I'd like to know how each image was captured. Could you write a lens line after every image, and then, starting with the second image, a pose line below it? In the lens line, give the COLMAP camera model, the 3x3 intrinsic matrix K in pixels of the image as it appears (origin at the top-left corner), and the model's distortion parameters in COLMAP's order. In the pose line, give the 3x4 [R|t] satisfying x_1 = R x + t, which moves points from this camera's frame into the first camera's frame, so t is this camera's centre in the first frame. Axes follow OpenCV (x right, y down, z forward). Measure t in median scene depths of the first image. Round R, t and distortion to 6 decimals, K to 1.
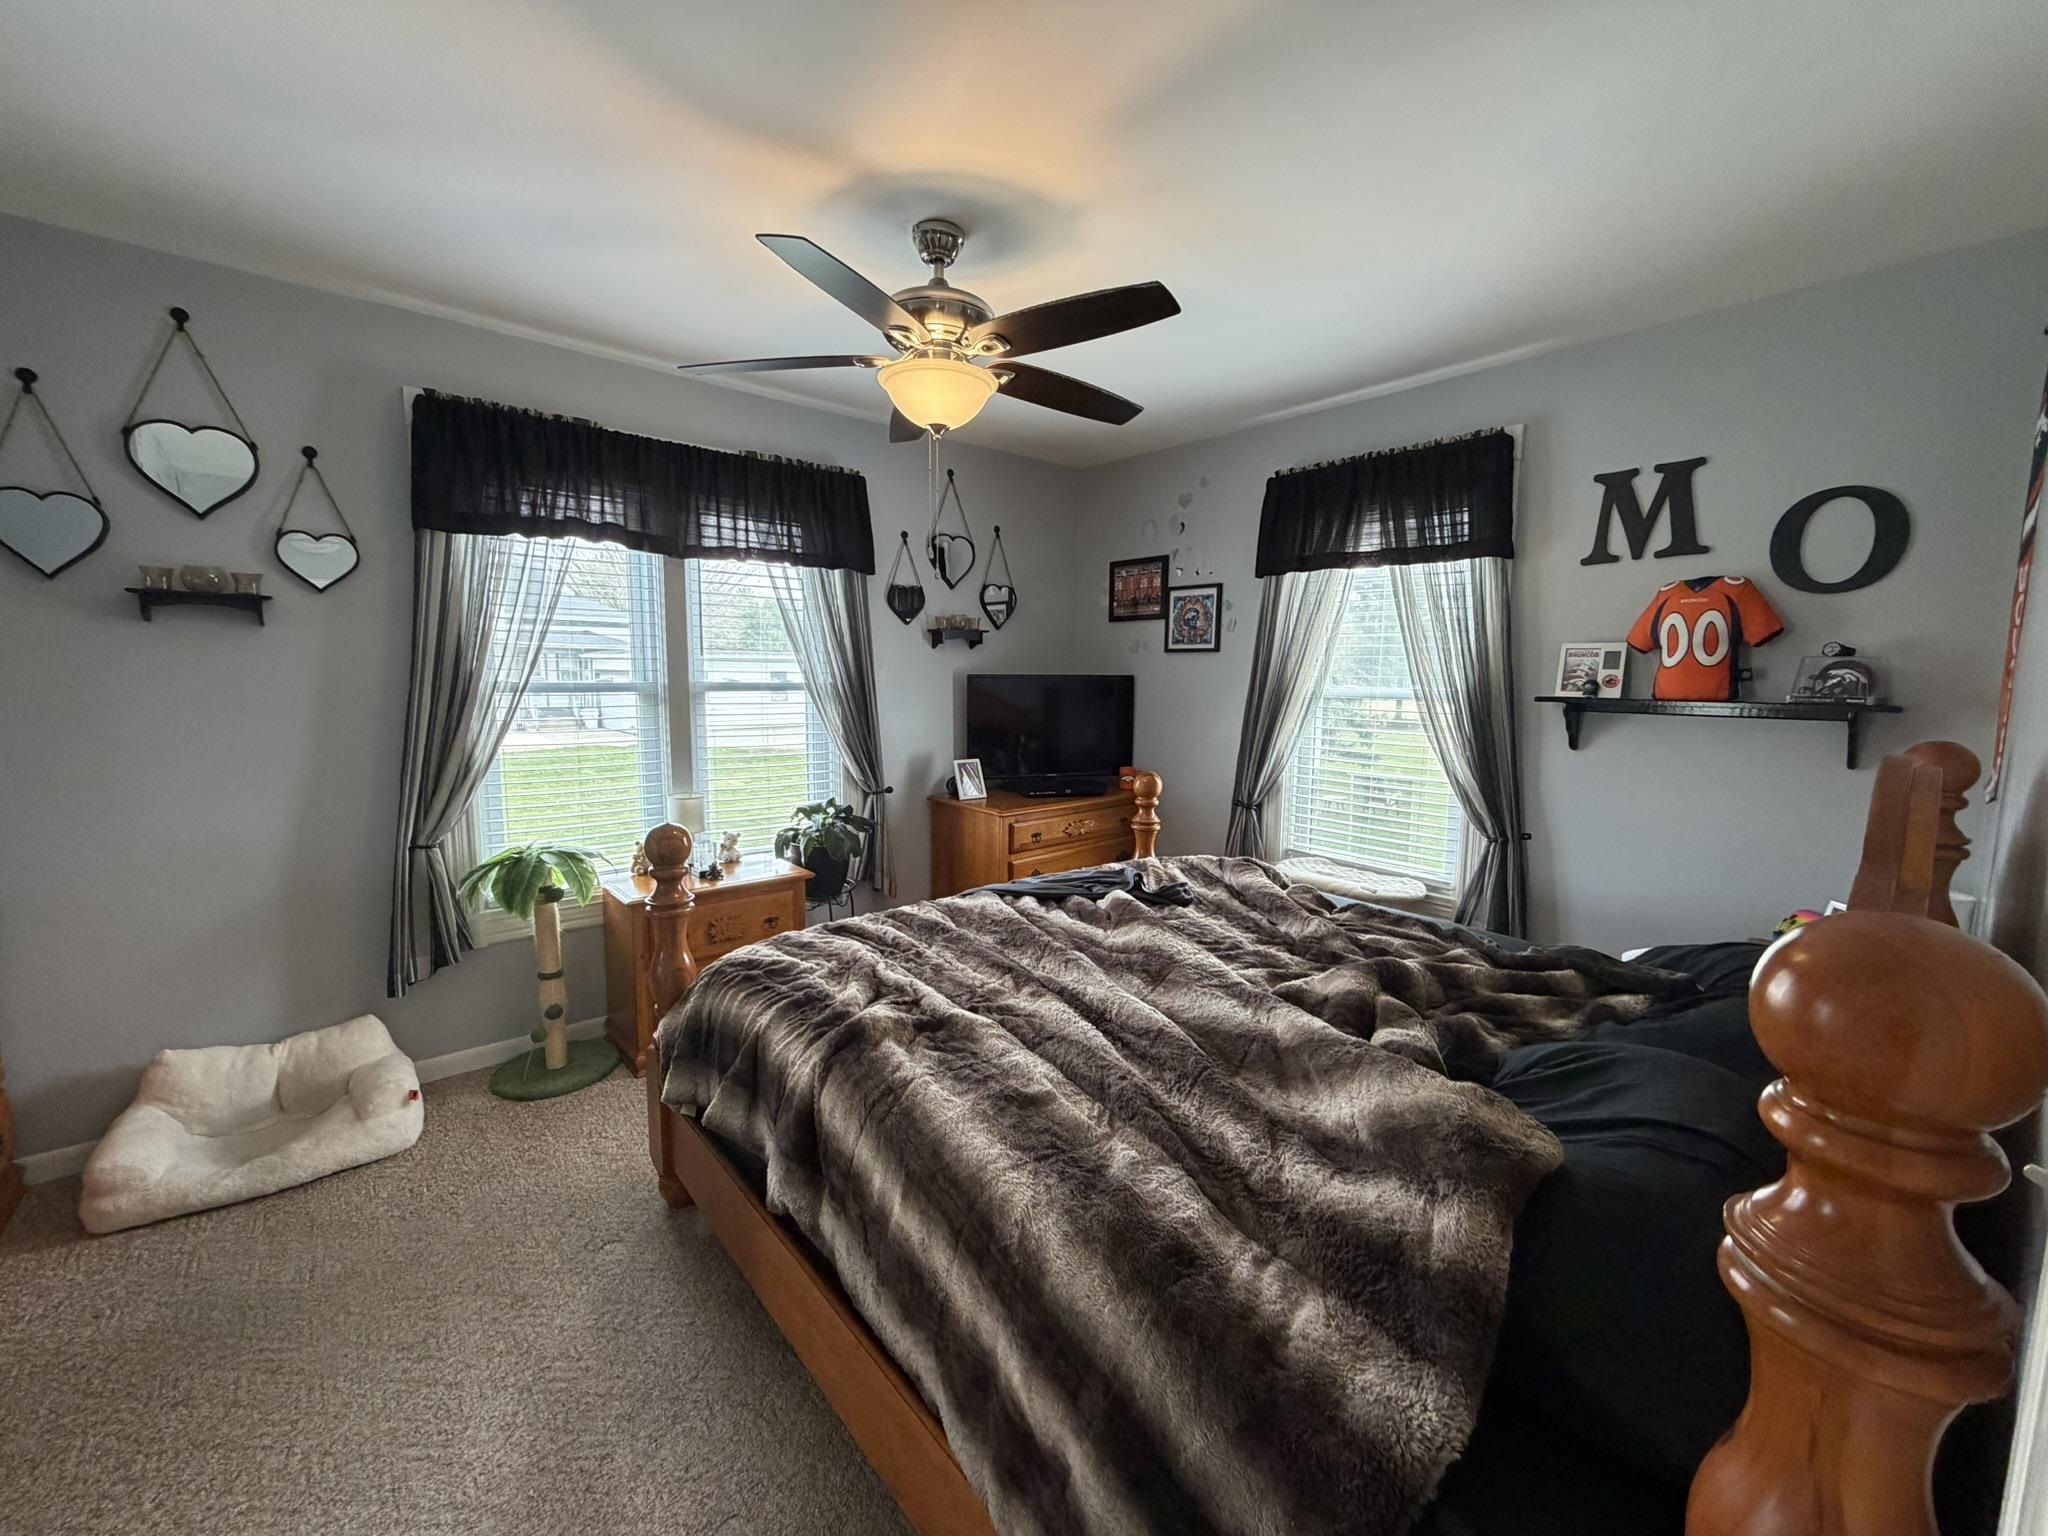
lens RADIAL K [[811.3, 0, 1021.4], [0, 811.3, 768.4], [0, 0, 1]] dist [-0.000002, 0.000032]
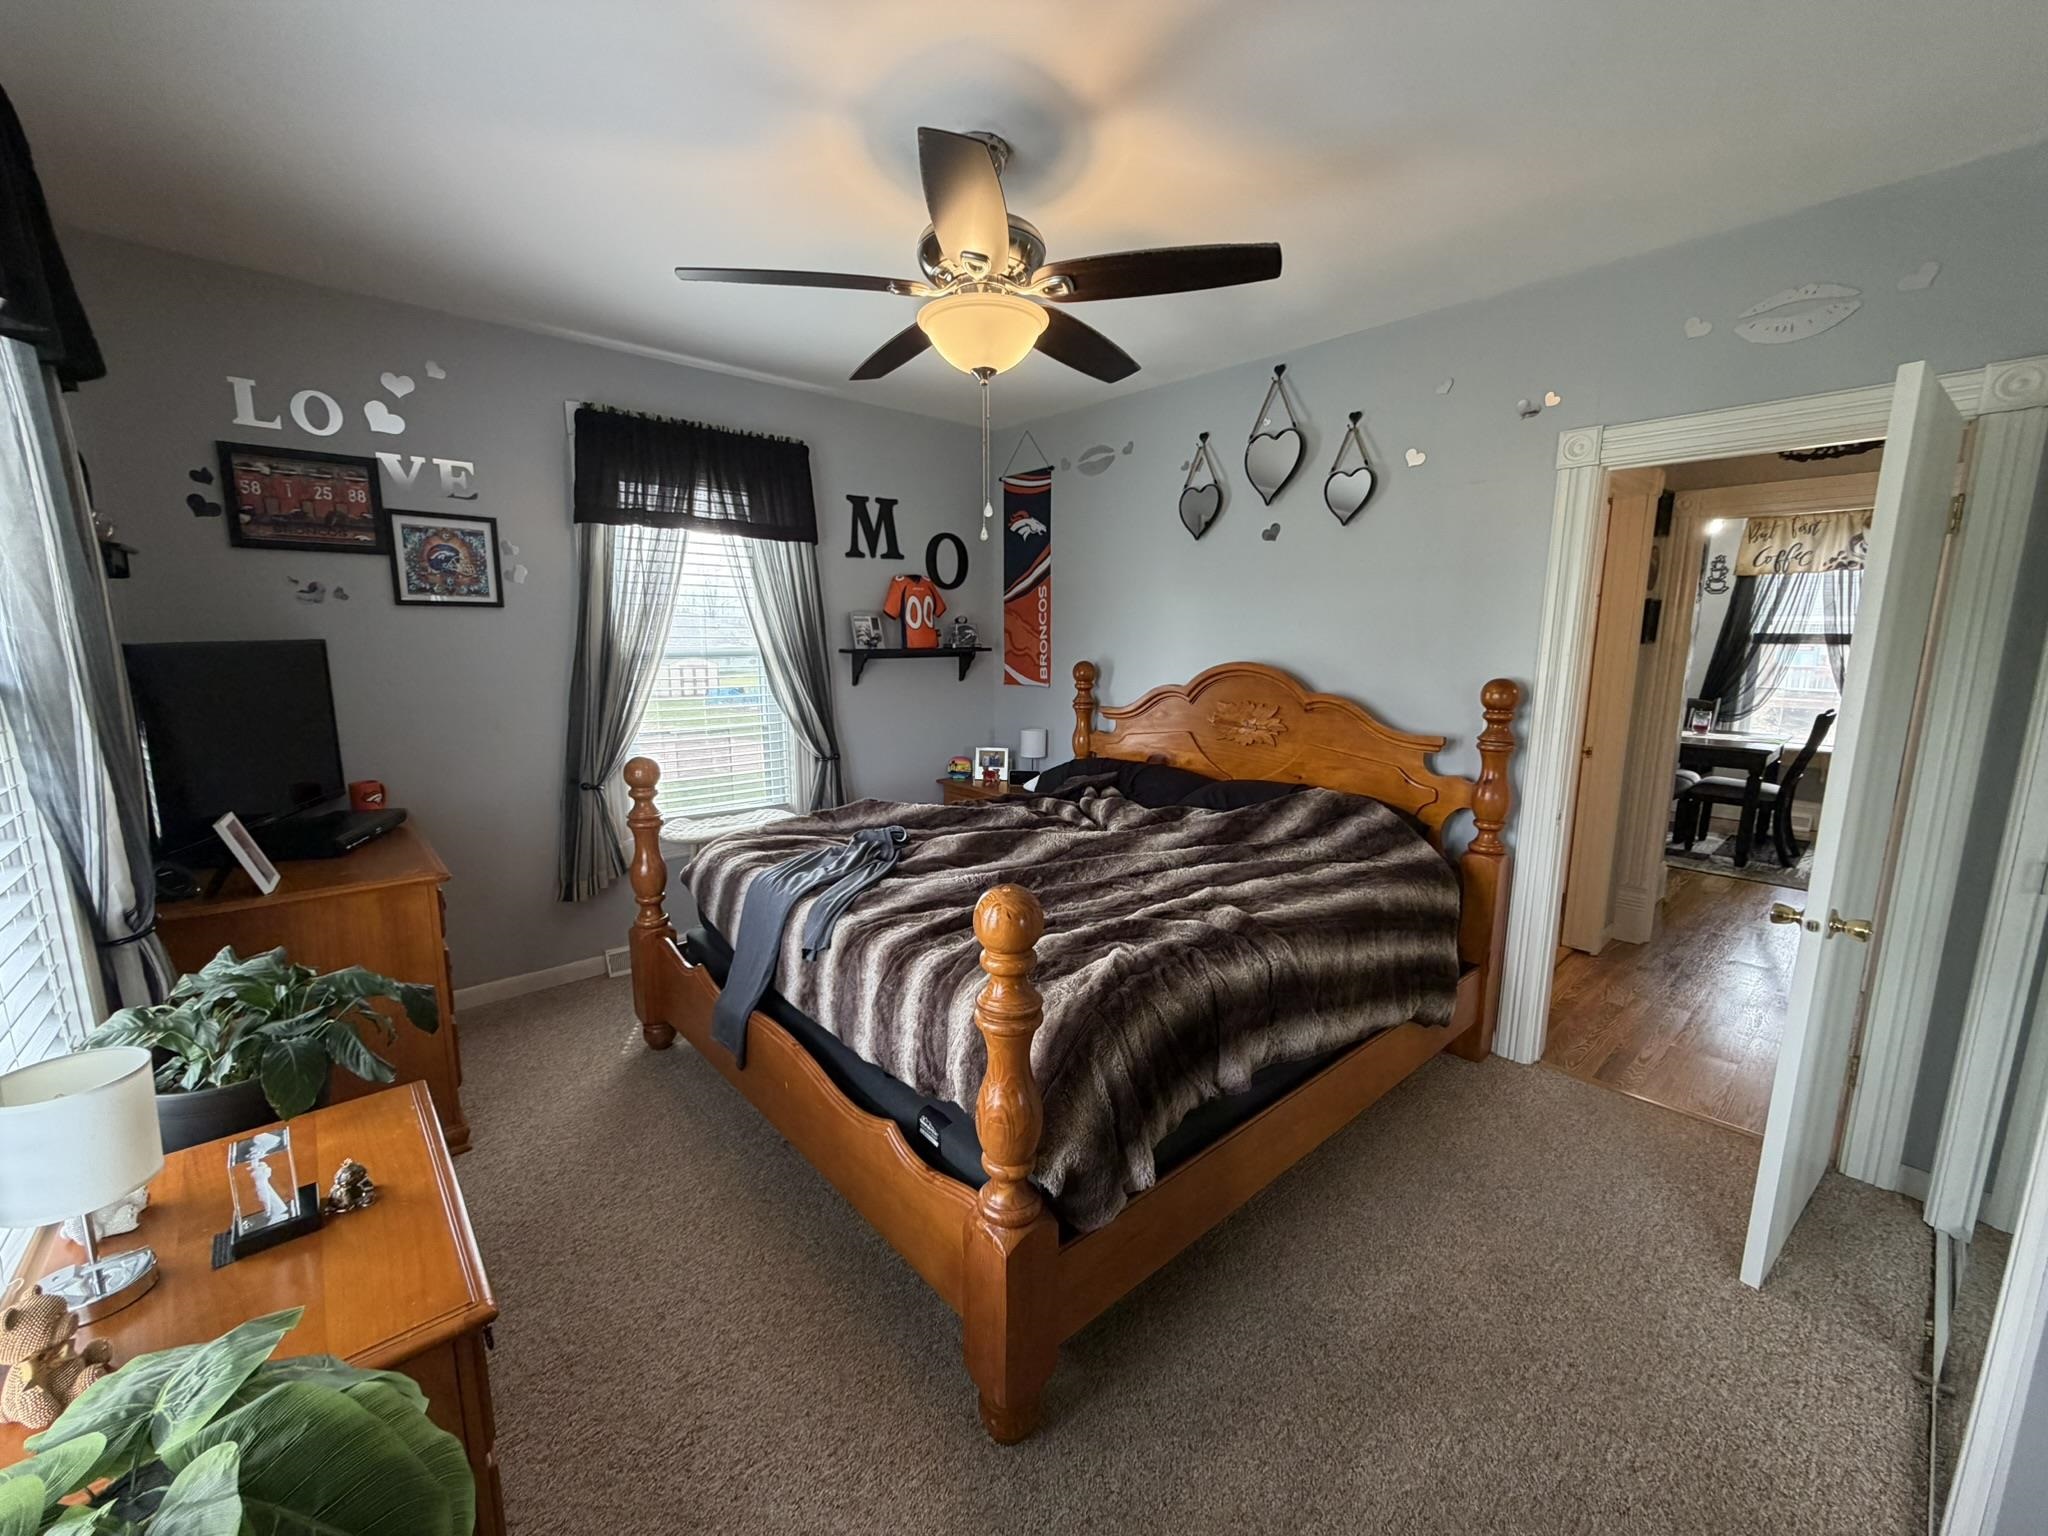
lens RADIAL K [[811.3, 0, 1013.0], [0, 811.3, 750.5], [0, 0, 1]] dist [-0.000002, 0.000032]
pose [[-0.008172, -0.150171, 0.988626, -0.670635], [0.119582, 0.981418, 0.150065, -0.081282], [-0.992791, 0.119449, 0.009938, 0.631894]]
